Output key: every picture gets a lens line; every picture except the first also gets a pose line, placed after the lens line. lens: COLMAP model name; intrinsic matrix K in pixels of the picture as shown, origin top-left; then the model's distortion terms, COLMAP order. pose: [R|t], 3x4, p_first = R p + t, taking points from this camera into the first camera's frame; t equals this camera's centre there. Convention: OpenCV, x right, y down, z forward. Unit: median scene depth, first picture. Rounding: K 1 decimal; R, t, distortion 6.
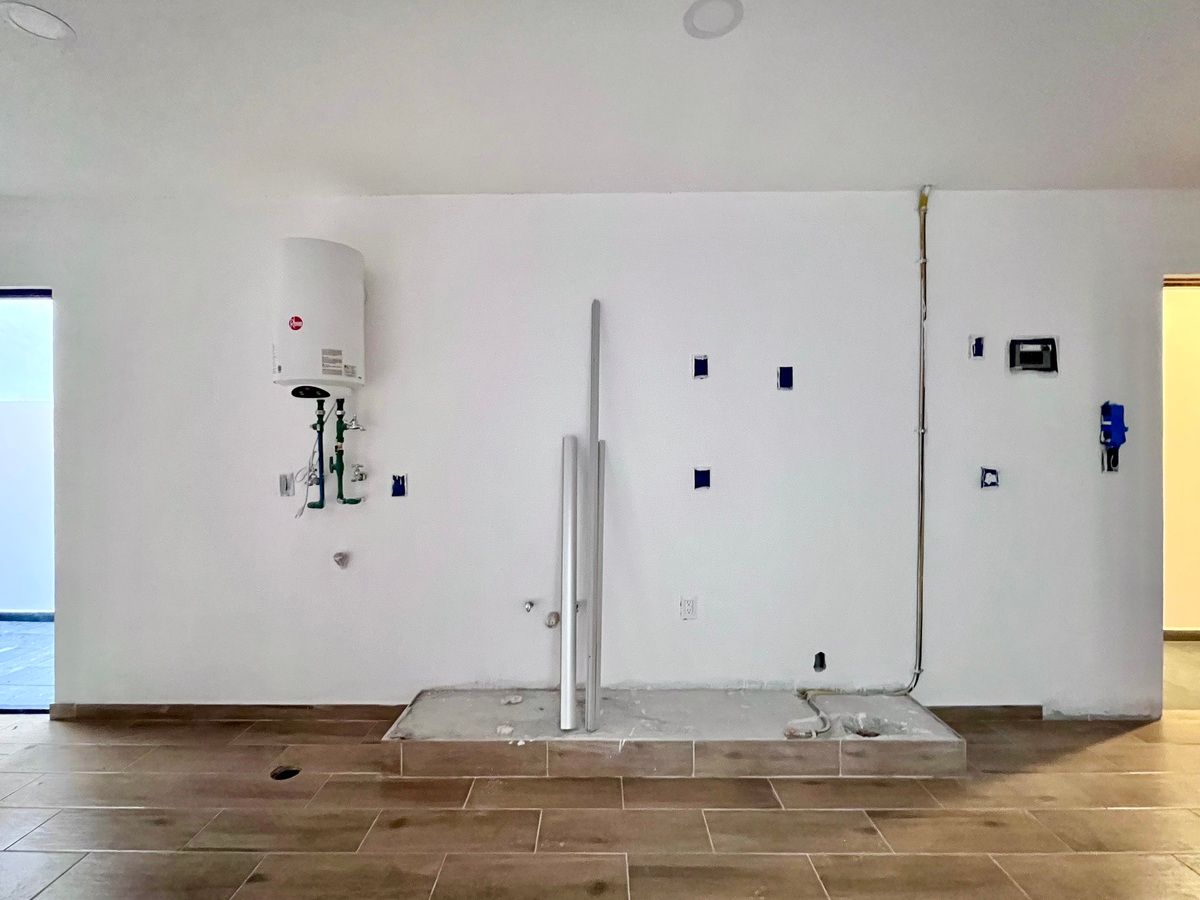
lens RADIAL K [[560.3, 0, 593.0], [0, 560.3, 447.9], [0, 0, 1]] dist [-0.007858, 0.001477]
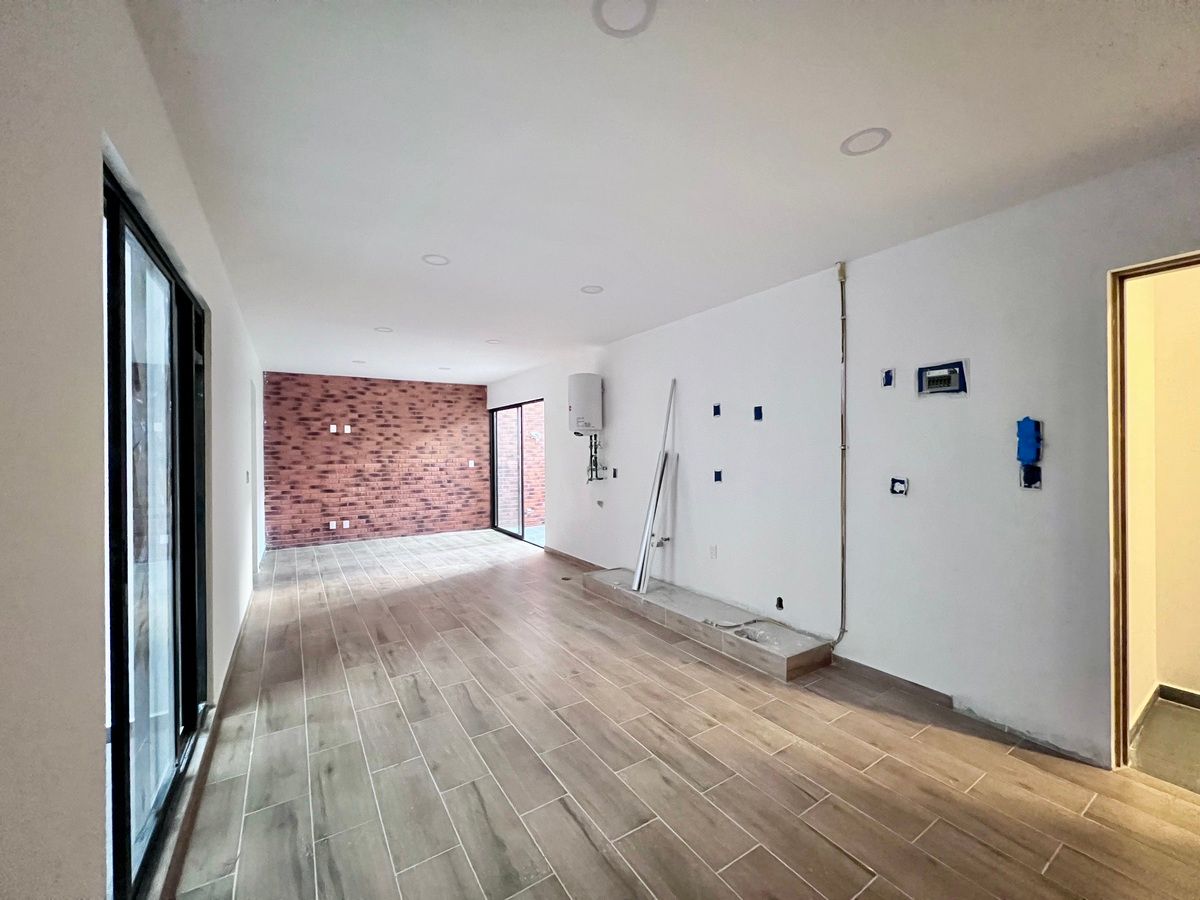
lens RADIAL K [[475.2, 0, 591.9], [0, 475.2, 450.3], [0, 0, 1]] dist [-0.003331, 0.000234]
pose [[0.544802, 0.000593, -0.838565, 1.205072], [0.005874, 0.999973, 0.004523, -0.032575], [0.838544, -0.007390, 0.544783, -0.101591]]
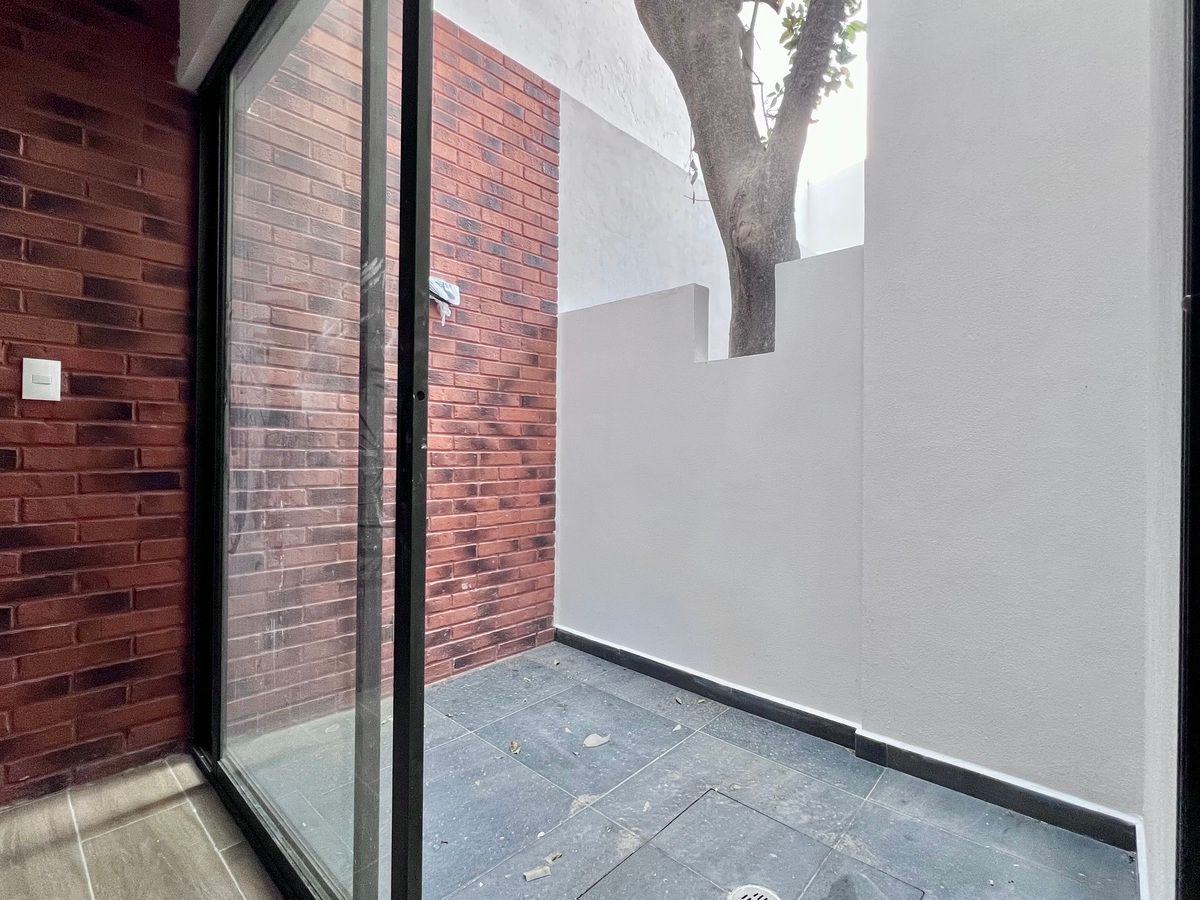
lens RADIAL K [[560.3, 0, 599.5], [0, 560.3, 448.6], [0, 0, 1]] dist [-0.007858, 0.001477]
pose [[0.741036, 0.012806, -0.671343, -1.005821], [-0.015025, 0.999884, 0.002488, 0.127516], [0.671297, 0.008243, 0.741143, 0.889644]]
